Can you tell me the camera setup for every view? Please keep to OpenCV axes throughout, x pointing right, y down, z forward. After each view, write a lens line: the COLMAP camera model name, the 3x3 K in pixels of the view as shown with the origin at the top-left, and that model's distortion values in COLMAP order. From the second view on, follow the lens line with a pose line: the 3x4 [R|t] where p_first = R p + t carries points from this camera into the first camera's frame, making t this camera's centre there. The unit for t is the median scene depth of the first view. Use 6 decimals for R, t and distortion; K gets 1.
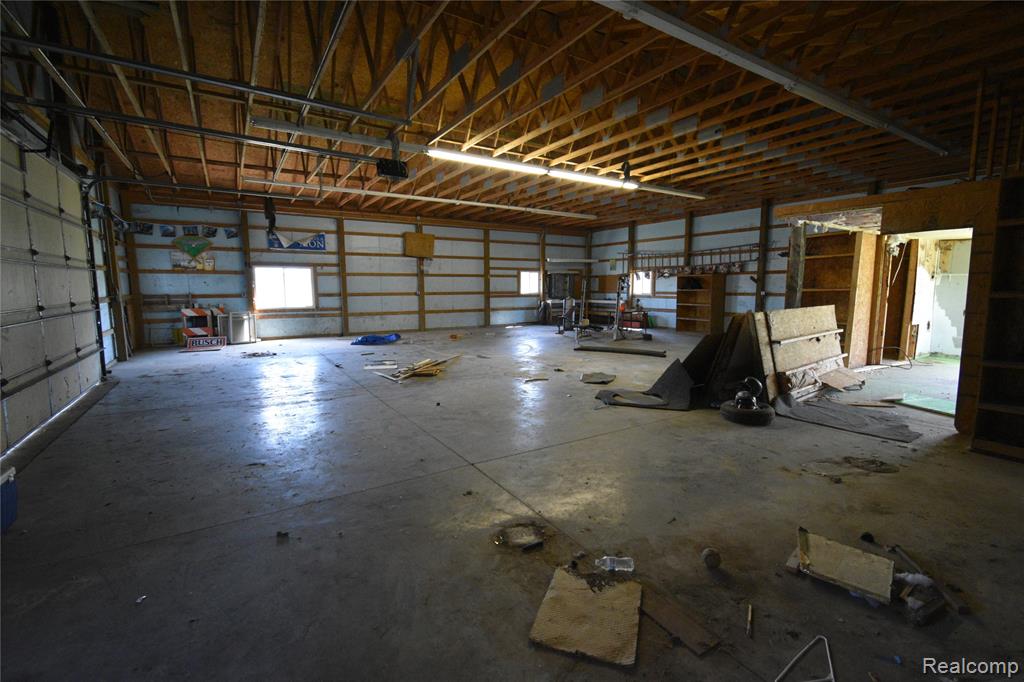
lens RADIAL K [[449.6, 0, 515.4], [0, 449.6, 339.4], [0, 0, 1]] dist [0.008613, -0.005191]
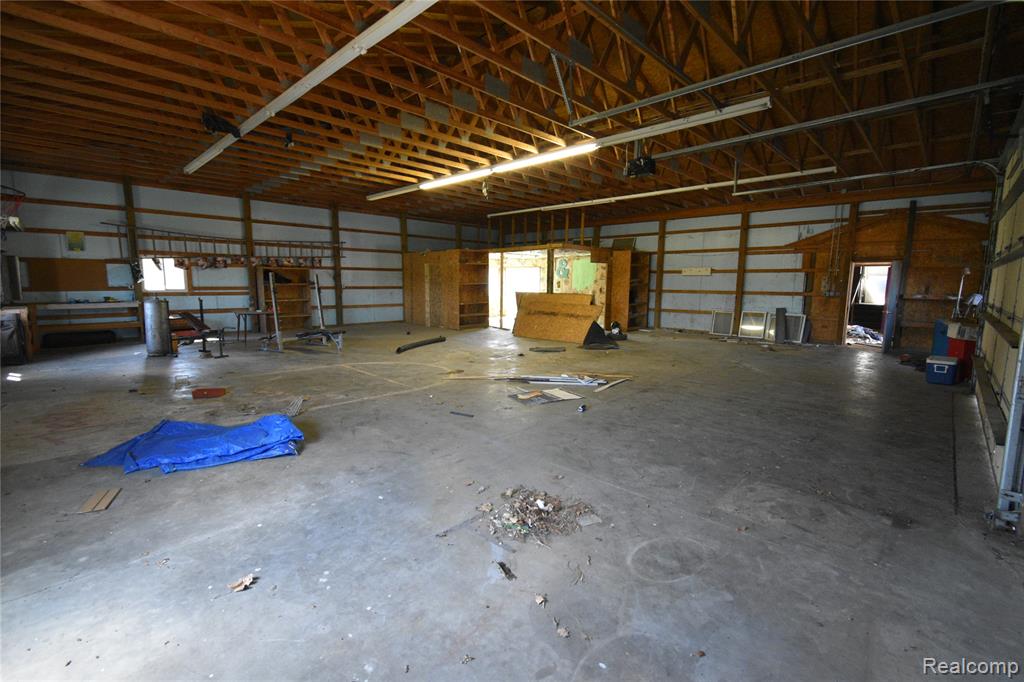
lens RADIAL K [[449.6, 0, 515.4], [0, 449.6, 339.4], [0, 0, 1]] dist [0.008613, -0.005191]
pose [[-0.241006, -0.119293, 0.963164, -0.544679], [0.112044, 0.982361, 0.149707, -0.074878], [-0.964034, 0.143997, -0.223389, 0.687734]]
